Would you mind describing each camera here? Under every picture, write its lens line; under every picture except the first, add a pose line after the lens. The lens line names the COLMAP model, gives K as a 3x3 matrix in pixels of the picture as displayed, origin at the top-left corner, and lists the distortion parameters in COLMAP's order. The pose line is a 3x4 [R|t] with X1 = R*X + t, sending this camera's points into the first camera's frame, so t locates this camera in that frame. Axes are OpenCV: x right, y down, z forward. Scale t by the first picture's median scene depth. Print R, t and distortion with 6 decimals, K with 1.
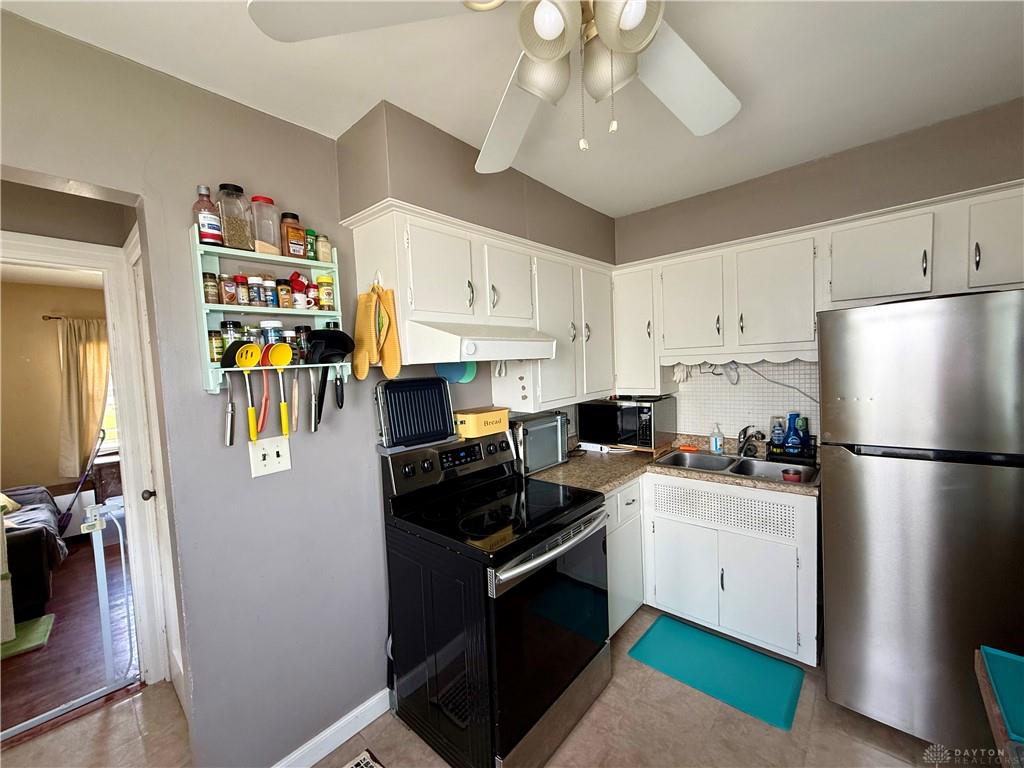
lens RADIAL K [[408.6, 0, 512.0], [0, 408.6, 384.0], [0, 0, 1]] dist [0.001386, 0.000196]
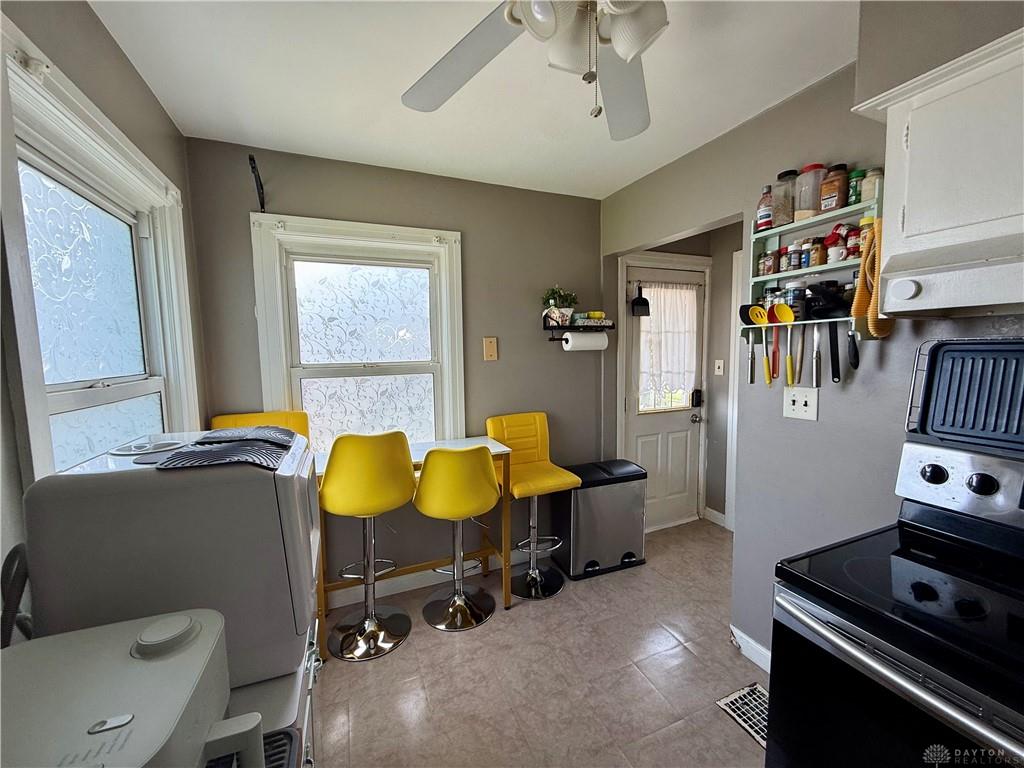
lens RADIAL K [[408.6, 0, 512.0], [0, 408.6, 384.0], [0, 0, 1]] dist [0.001386, 0.000196]
pose [[-0.432605, 0.127732, -0.892489, 0.739424], [-0.013827, 0.988857, 0.148226, -0.031469], [0.901477, 0.076464, -0.426018, 0.753022]]
